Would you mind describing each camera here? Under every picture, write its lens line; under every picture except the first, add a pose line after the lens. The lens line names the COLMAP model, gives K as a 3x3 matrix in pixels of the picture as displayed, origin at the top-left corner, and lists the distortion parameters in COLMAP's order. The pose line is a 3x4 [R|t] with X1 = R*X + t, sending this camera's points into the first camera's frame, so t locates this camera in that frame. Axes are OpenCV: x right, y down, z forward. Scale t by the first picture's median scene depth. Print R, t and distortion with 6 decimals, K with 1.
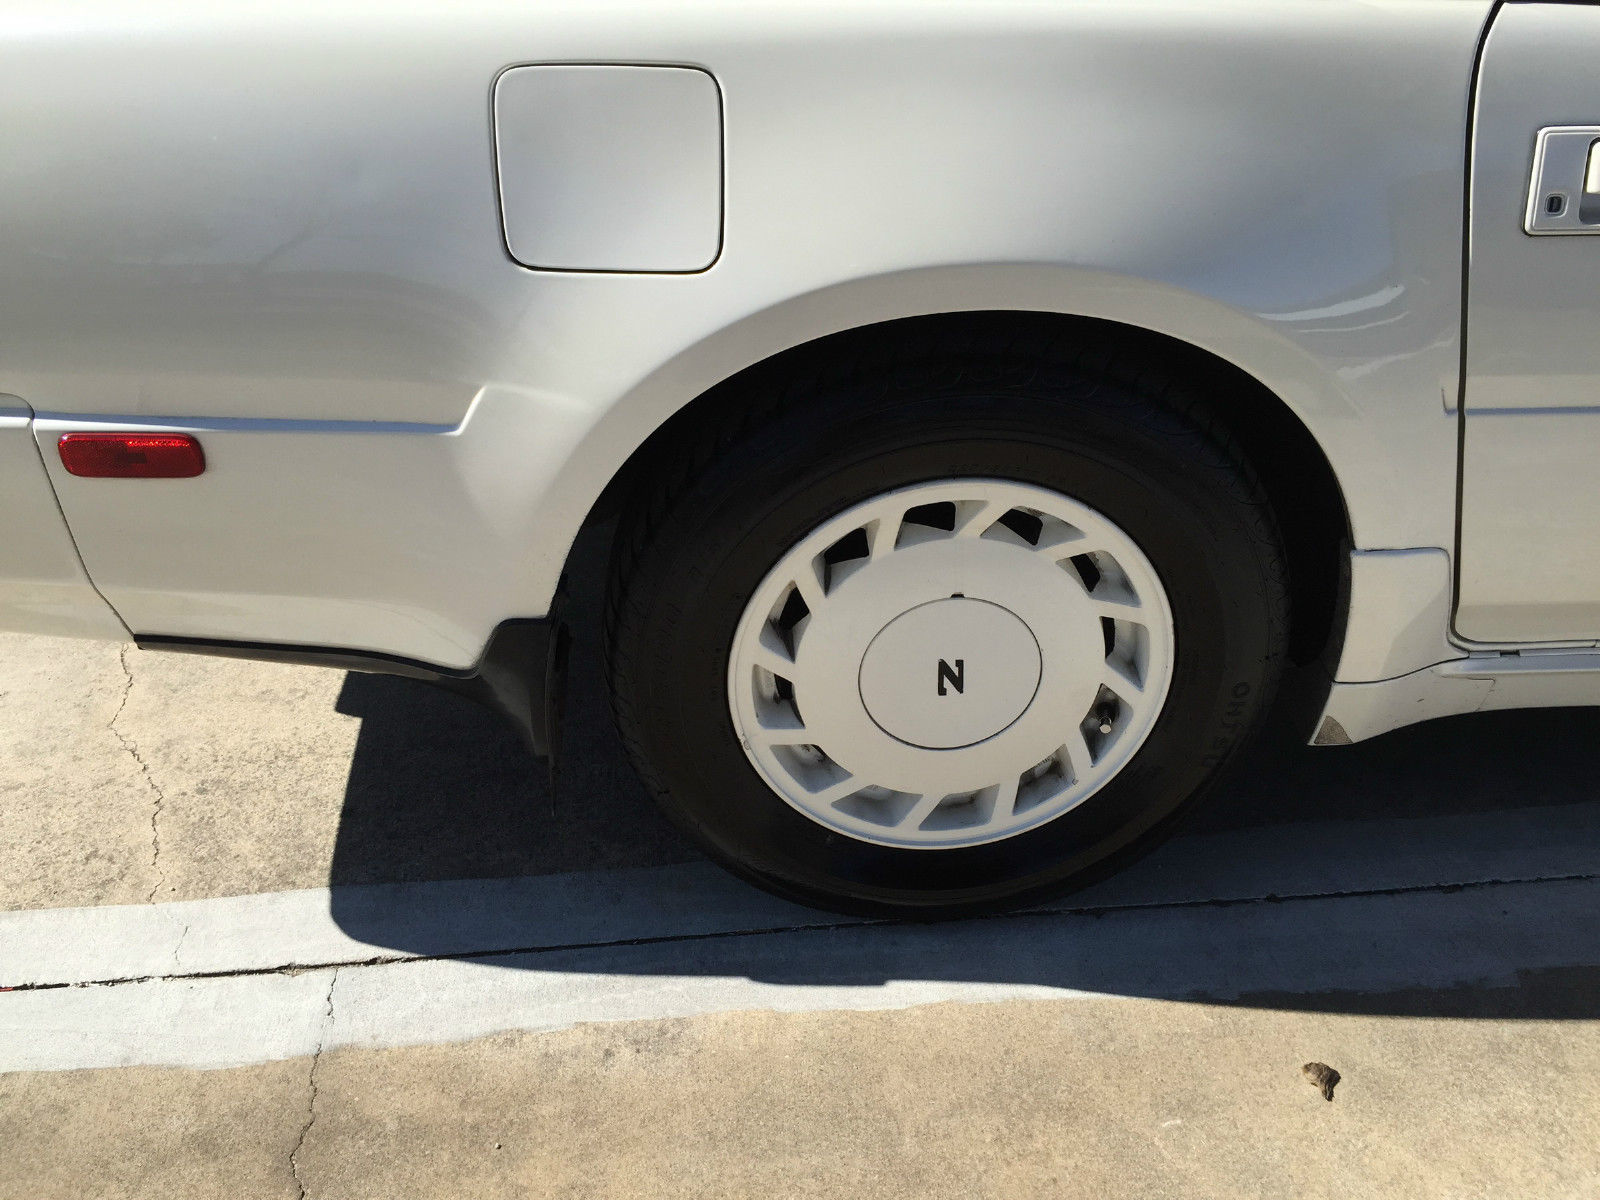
lens RADIAL K [[1372.7, 0, 807.3], [0, 1372.7, 602.5], [0, 0, 1]] dist [0.090205, -0.132230]
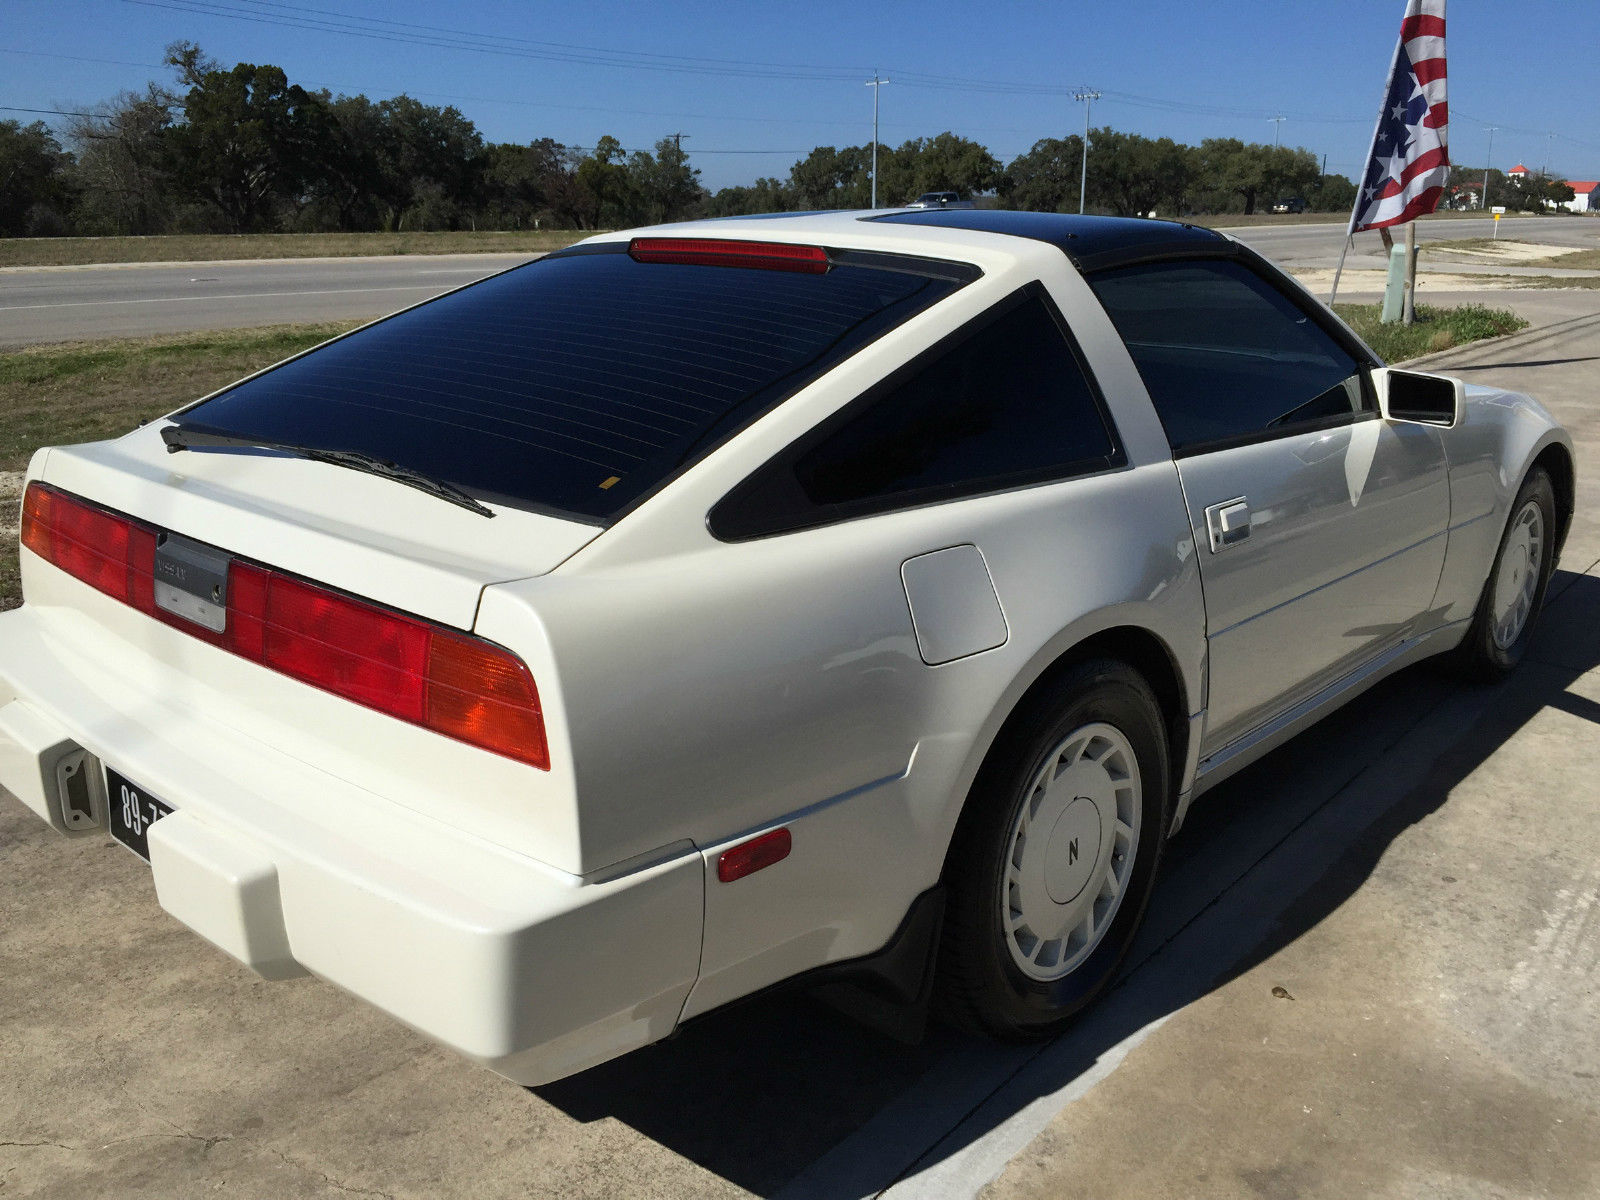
lens RADIAL K [[1372.7, 0, 807.3], [0, 1372.7, 602.5], [0, 0, 1]] dist [0.090205, -0.132230]
pose [[0.710804, -0.191492, 0.676823, -1.184821], [0.386586, 0.910225, -0.148467, -0.096081], [-0.587630, 0.367181, 0.721019, -0.144856]]
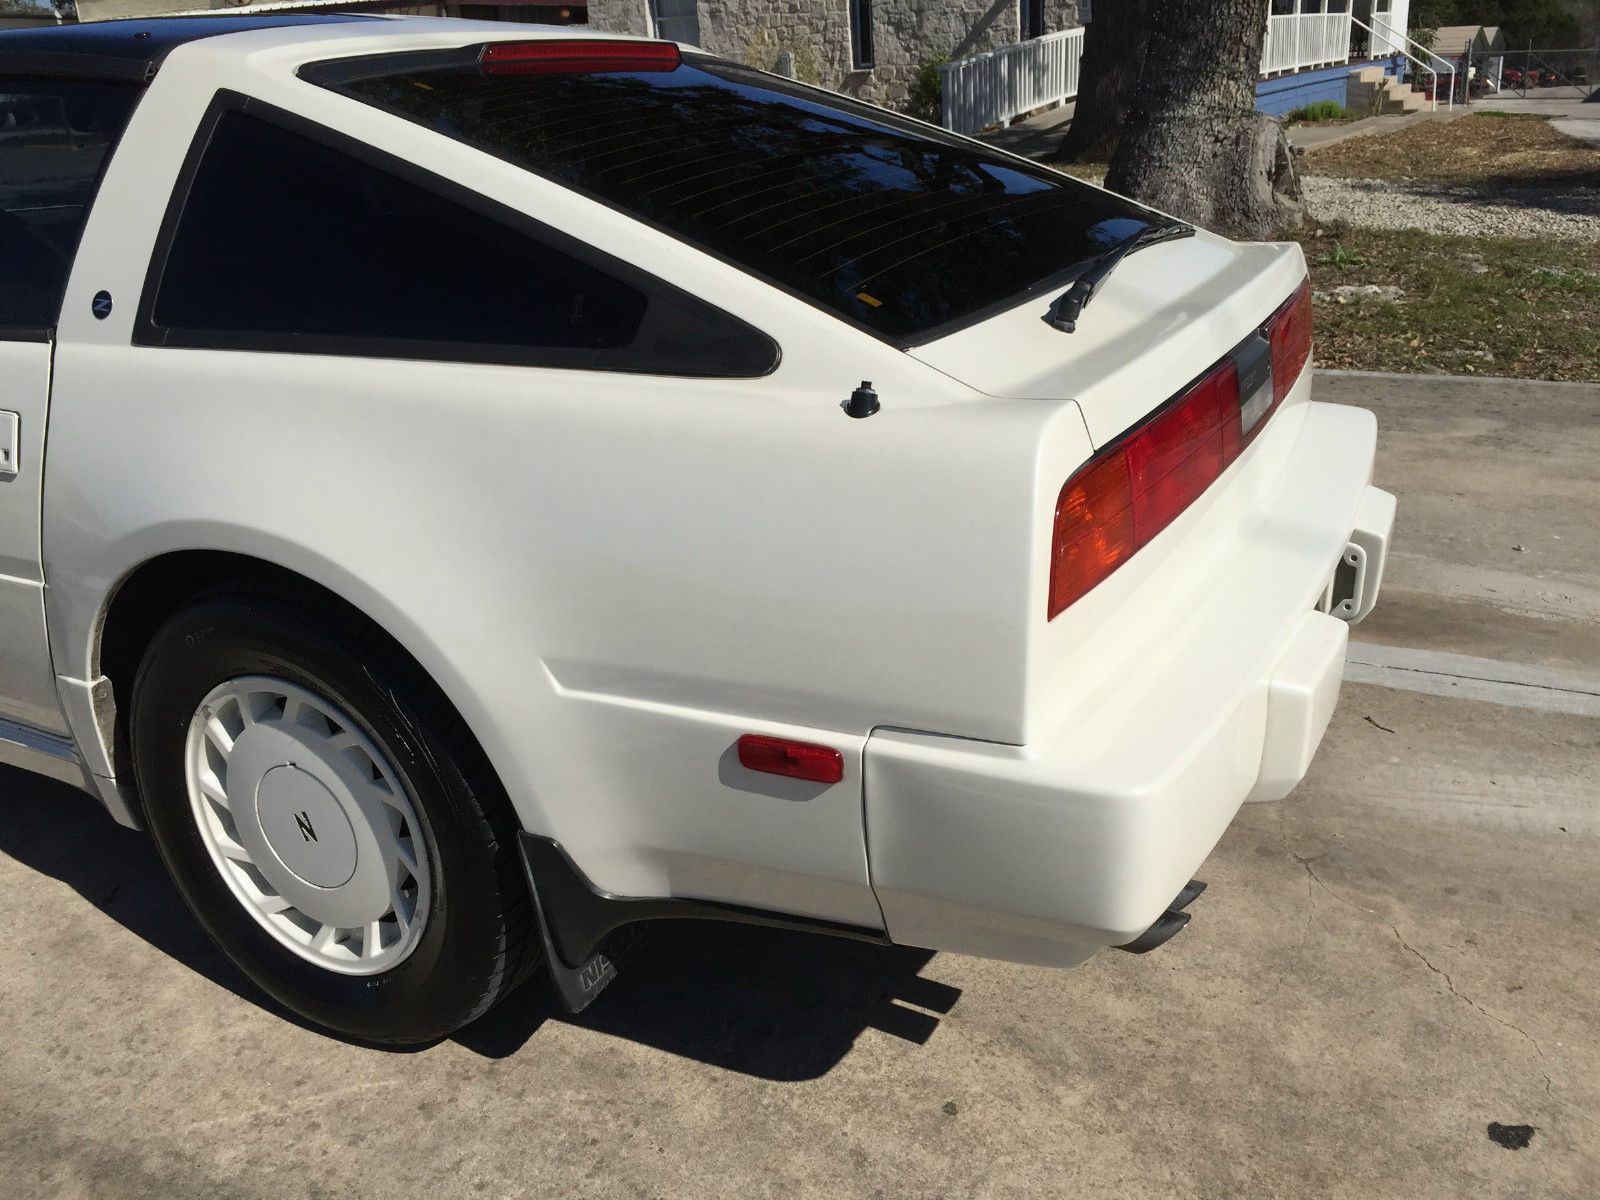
lens RADIAL K [[1372.7, 0, 807.3], [0, 1372.7, 602.5], [0, 0, 1]] dist [0.090205, -0.132230]
pose [[-0.857237, -0.152783, 0.491734, -0.992142], [0.317722, 0.594560, 0.738614, -1.590479], [-0.405213, 0.789402, -0.461137, 2.250878]]
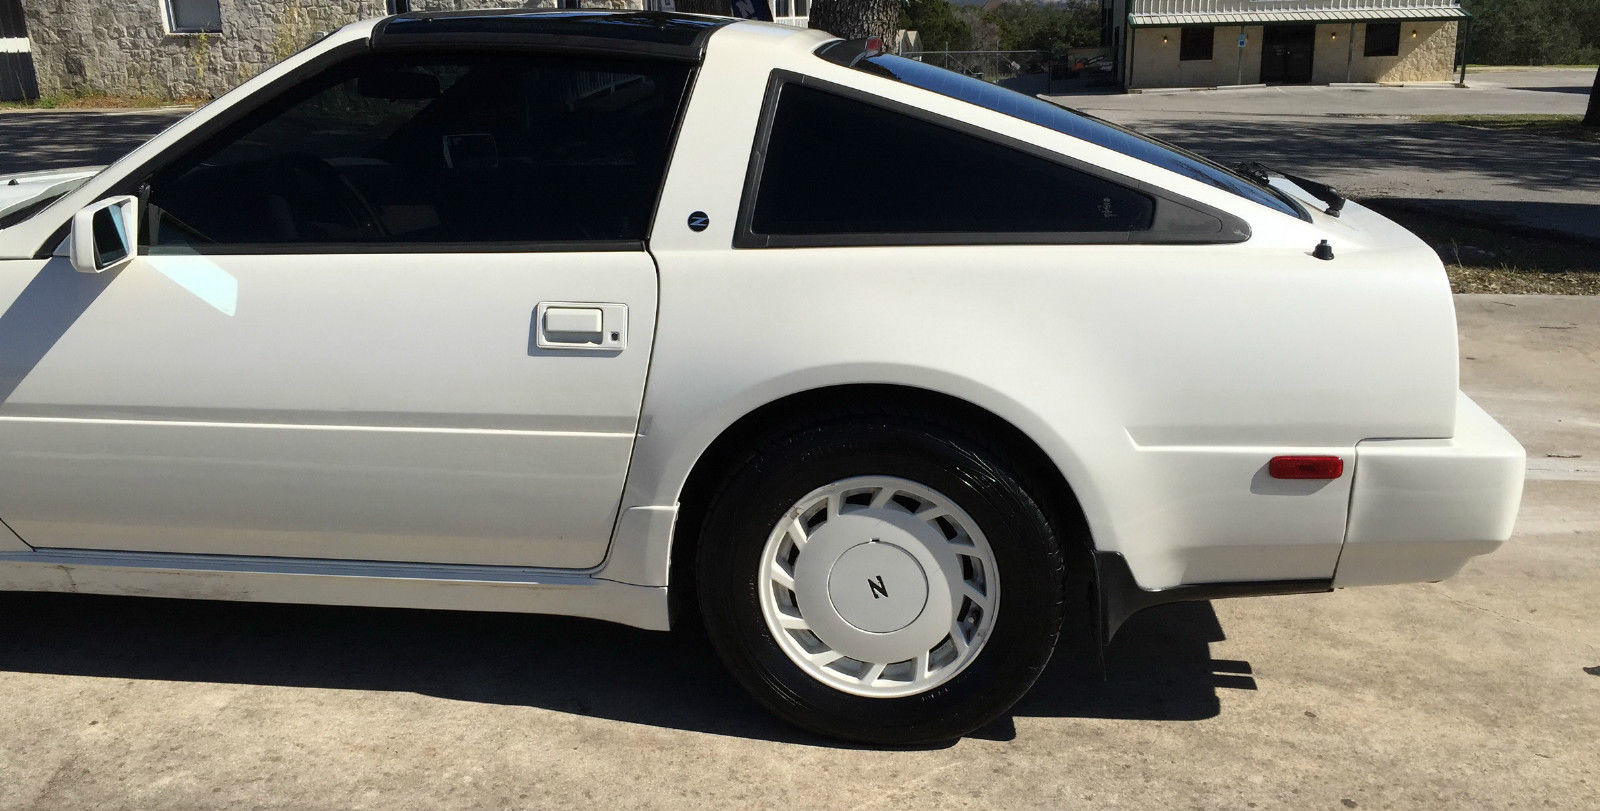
lens RADIAL K [[1335.7, 0, 814.8], [0, 1335.7, 432.1], [0, 0, 1]] dist [0.085138, -0.100886]
pose [[-0.984794, -0.034918, 0.170180, -0.187074], [0.107871, 0.644963, 0.756563, -2.108004], [-0.136177, 0.763416, -0.631389, 2.963375]]
